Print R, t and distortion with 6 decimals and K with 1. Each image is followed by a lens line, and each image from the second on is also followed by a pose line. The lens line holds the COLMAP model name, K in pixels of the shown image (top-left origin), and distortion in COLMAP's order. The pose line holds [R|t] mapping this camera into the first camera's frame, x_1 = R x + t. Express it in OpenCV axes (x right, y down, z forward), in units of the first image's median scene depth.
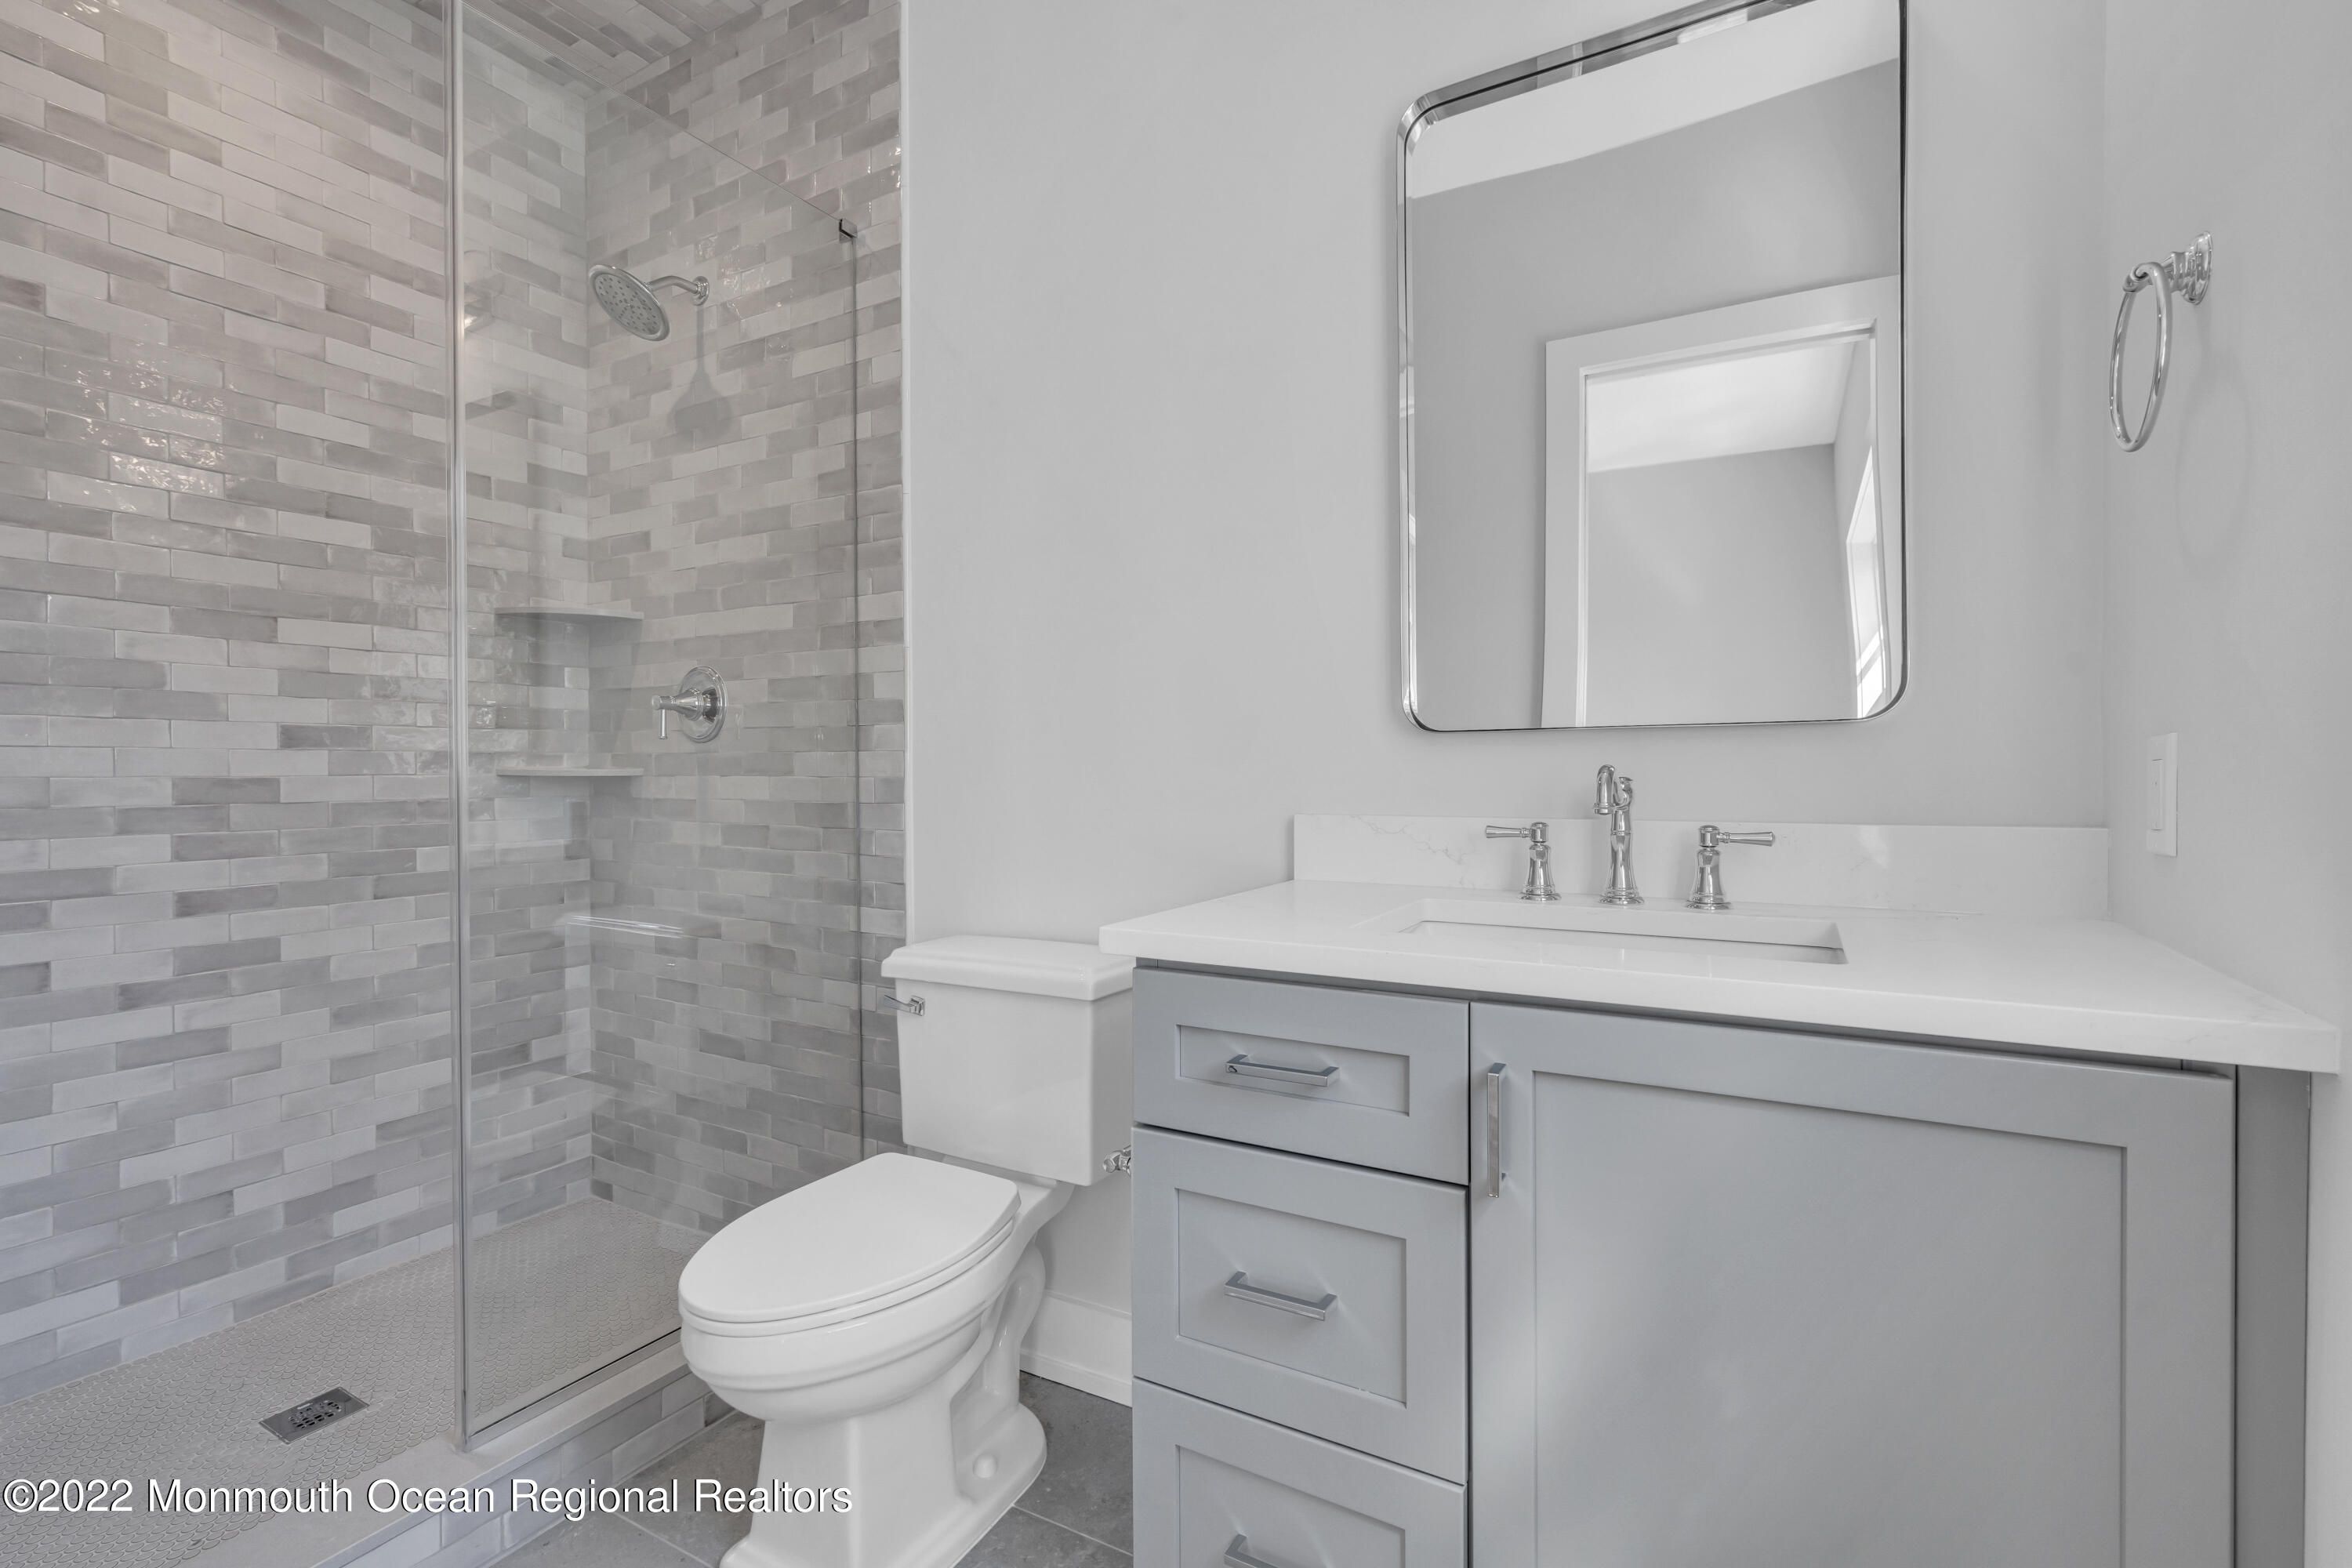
lens RADIAL K [[1064.9, 0, 1170.9], [0, 1064.9, 778.4], [0, 0, 1]] dist [-0.002435, 0.000039]
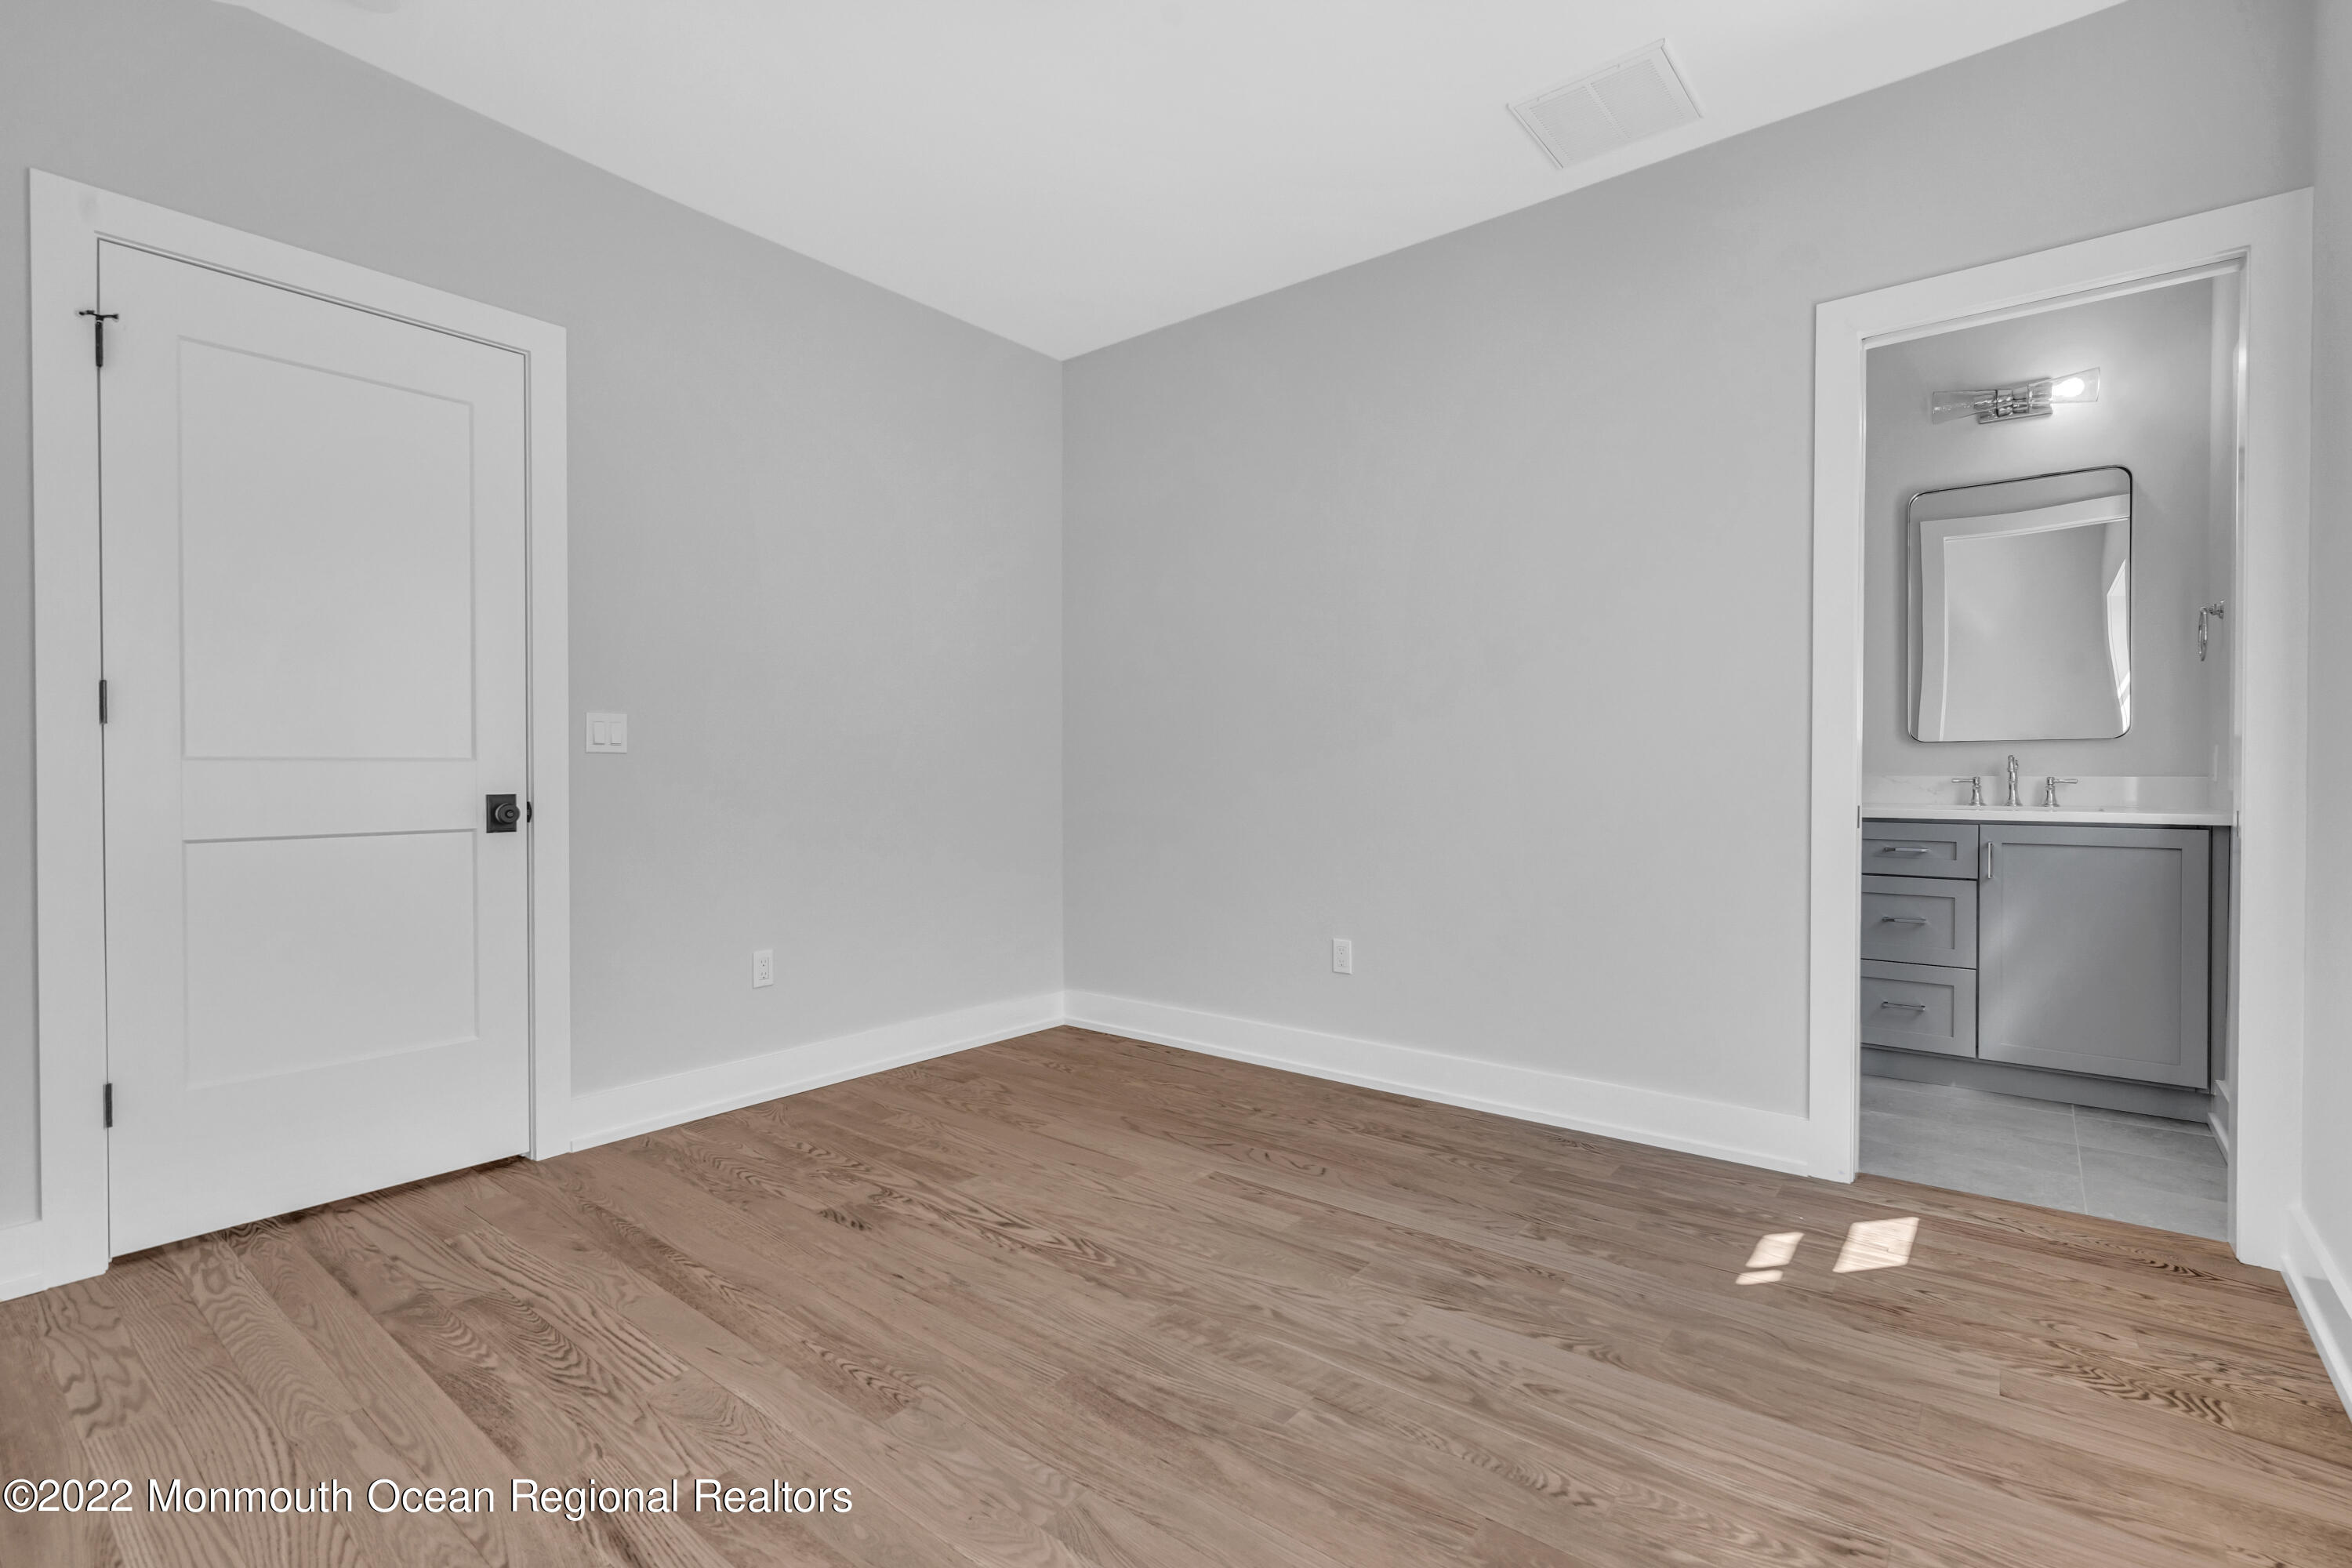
lens RADIAL K [[1064.9, 0, 1174.8], [0, 1064.9, 773.3], [0, 0, 1]] dist [-0.002435, 0.000039]
pose [[0.987666, 0.003610, -0.156533, -1.517530], [-0.004287, 0.999983, -0.003988, 0.065724], [0.156516, 0.004610, 0.987665, -2.418367]]
